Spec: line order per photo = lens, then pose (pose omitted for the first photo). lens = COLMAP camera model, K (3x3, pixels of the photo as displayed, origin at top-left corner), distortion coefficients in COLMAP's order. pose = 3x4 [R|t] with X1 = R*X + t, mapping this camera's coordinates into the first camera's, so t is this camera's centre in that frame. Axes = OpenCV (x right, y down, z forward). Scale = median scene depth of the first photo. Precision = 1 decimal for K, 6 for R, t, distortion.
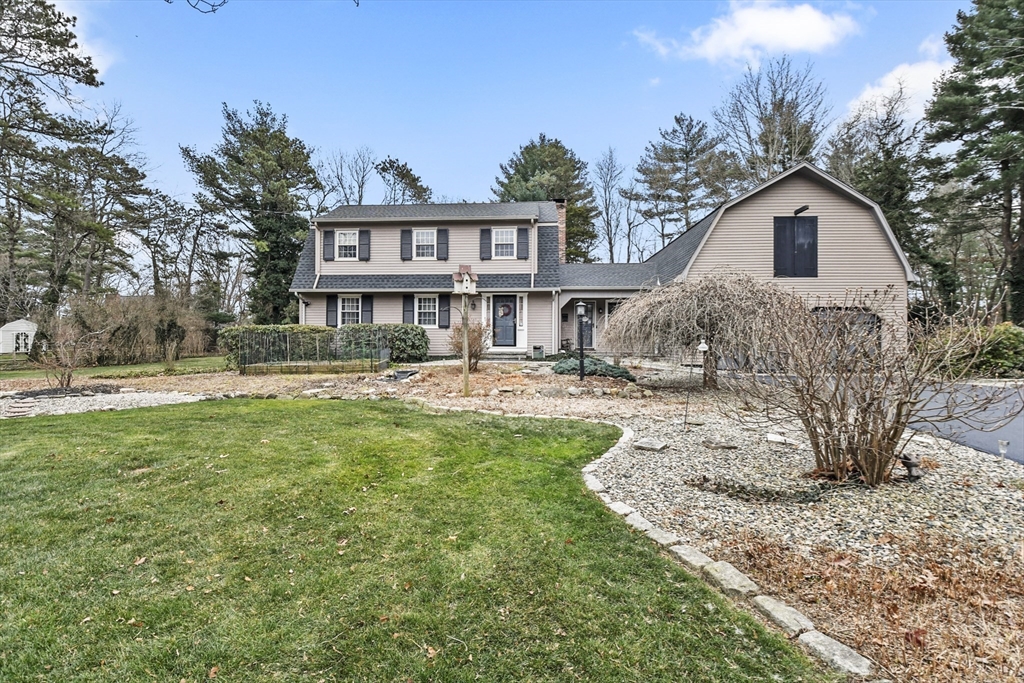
lens RADIAL K [[438.6, 0, 517.6], [0, 438.6, 336.8], [0, 0, 1]] dist [-0.016632, -0.004534]
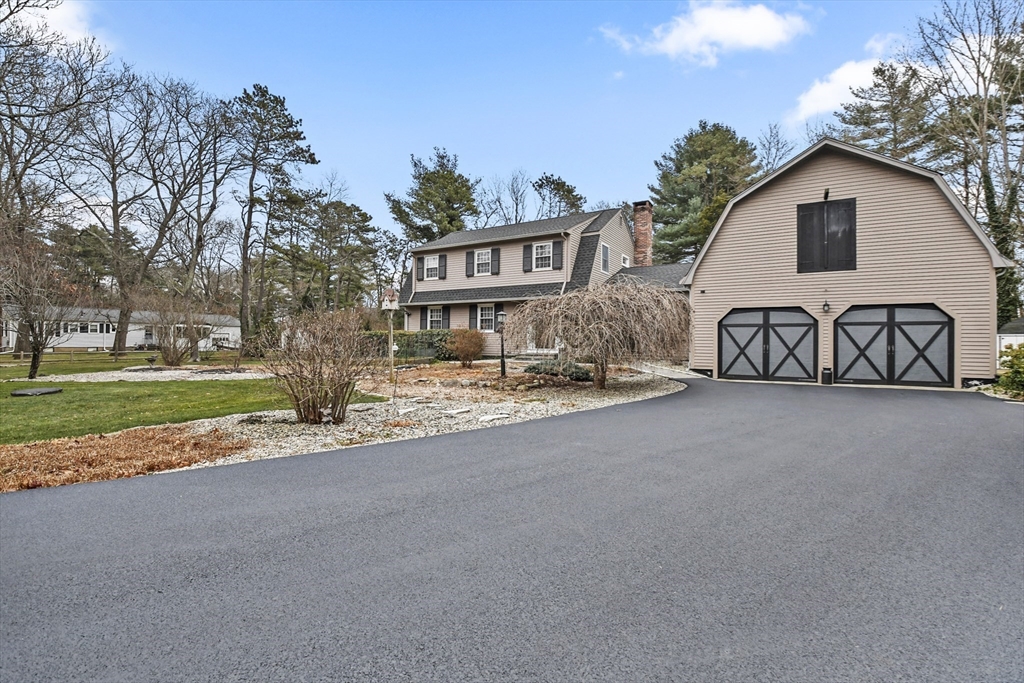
lens RADIAL K [[438.6, 0, 510.0], [0, 438.6, 343.4], [0, 0, 1]] dist [-0.016632, -0.004534]
pose [[0.895907, 0.006315, -0.444196, 0.258147], [-0.003895, 0.999972, 0.006361, 0.001058], [0.444224, -0.003968, 0.895907, -0.024942]]
